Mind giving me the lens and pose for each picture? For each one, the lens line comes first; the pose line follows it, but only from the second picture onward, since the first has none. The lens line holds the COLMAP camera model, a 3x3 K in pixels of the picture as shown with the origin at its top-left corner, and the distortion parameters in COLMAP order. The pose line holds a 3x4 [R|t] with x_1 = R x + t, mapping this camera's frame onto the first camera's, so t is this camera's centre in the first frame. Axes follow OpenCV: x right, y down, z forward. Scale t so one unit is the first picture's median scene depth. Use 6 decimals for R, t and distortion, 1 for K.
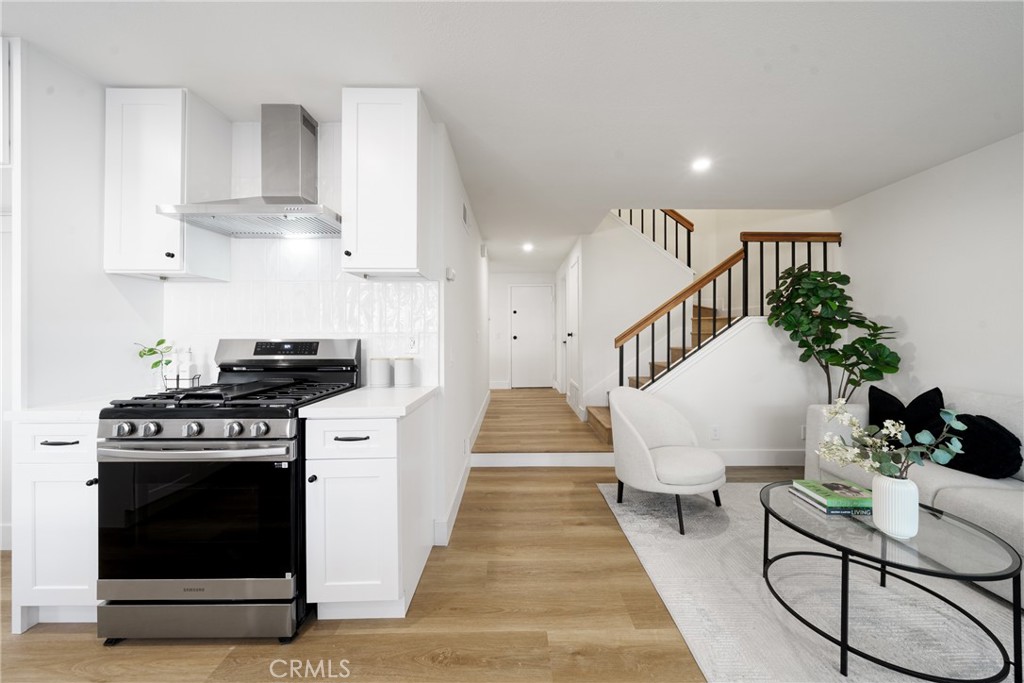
lens RADIAL K [[354.7, 0, 523.4], [0, 354.7, 335.7], [0, 0, 1]] dist [-0.004289, -0.000714]
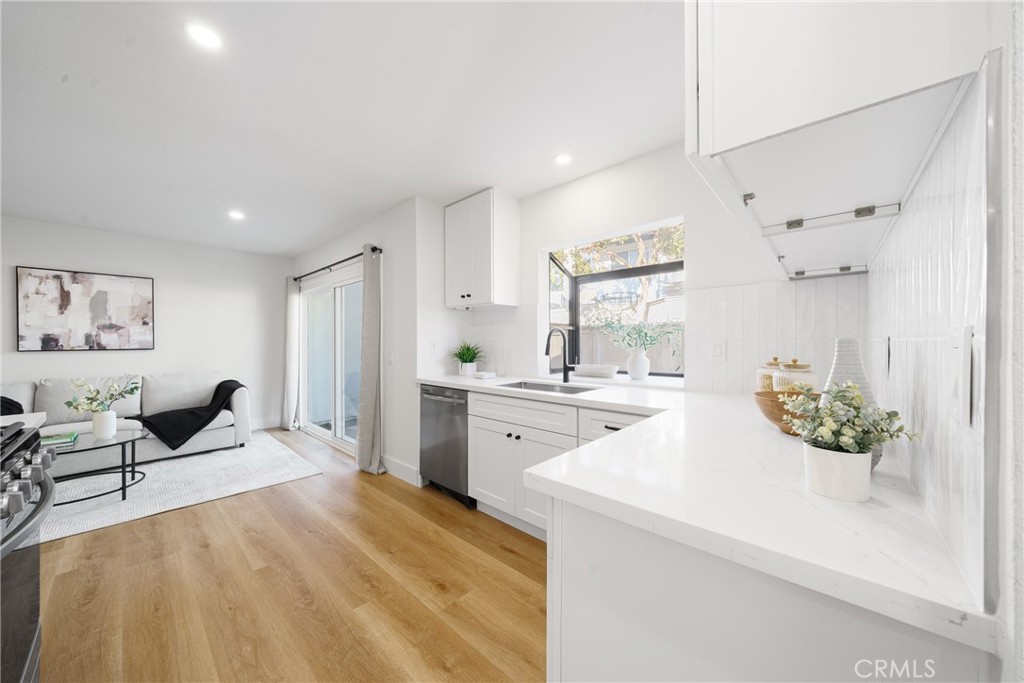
lens RADIAL K [[354.7, 0, 519.5], [0, 354.7, 343.5], [0, 0, 1]] dist [-0.004289, -0.000714]
pose [[-0.733345, 0.001246, 0.679856, -1.493527], [0.001794, 0.999998, 0.000102, 0.008626], [-0.679854, 0.001294, -0.733346, 0.591489]]
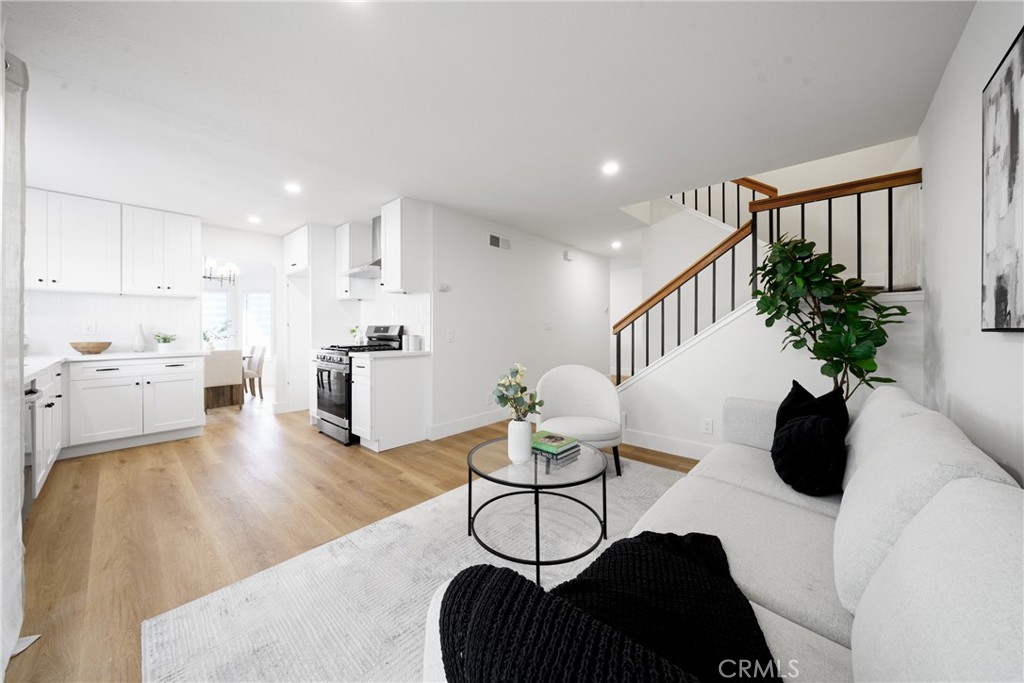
lens RADIAL K [[354.7, 0, 521.5], [0, 354.7, 329.5], [0, 0, 1]] dist [-0.004289, -0.000714]
pose [[0.743050, 0.001884, -0.669233, 1.390770], [0.000173, 0.999995, 0.003007, 0.027698], [0.669236, -0.002350, 0.743047, -0.021720]]
